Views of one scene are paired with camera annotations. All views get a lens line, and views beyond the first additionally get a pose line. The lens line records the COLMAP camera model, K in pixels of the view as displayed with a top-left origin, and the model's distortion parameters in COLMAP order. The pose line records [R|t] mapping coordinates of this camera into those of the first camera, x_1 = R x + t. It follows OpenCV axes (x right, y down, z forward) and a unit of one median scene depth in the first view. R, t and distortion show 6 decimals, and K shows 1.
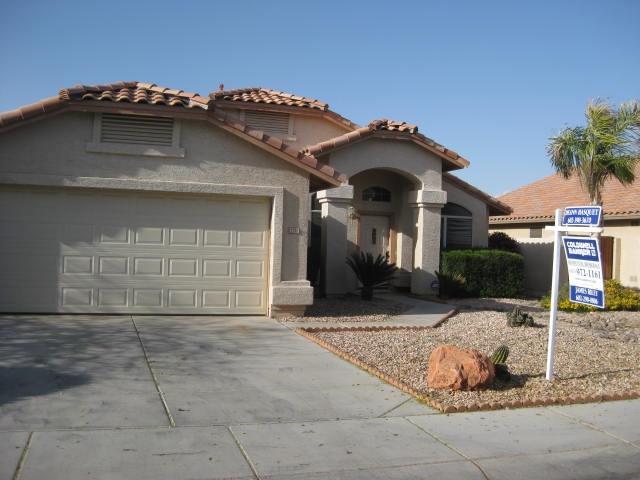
lens RADIAL K [[696.5, 0, 320.0], [0, 696.5, 240.0], [0, 0, 1]] dist [-0.145650, 0.002148]
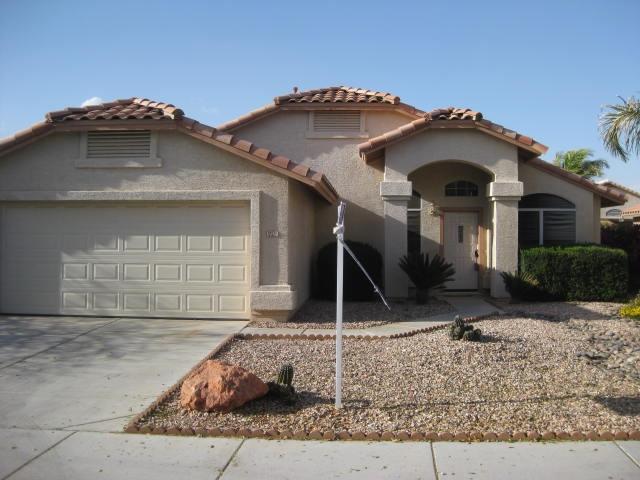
lens RADIAL K [[696.5, 0, 320.0], [0, 696.5, 240.0], [0, 0, 1]] dist [-0.145650, 0.002148]
pose [[0.928703, -0.025549, -0.369944, 0.388851], [0.026693, 0.999642, -0.002026, -0.001091], [0.369863, -0.007994, 0.929052, 0.118482]]
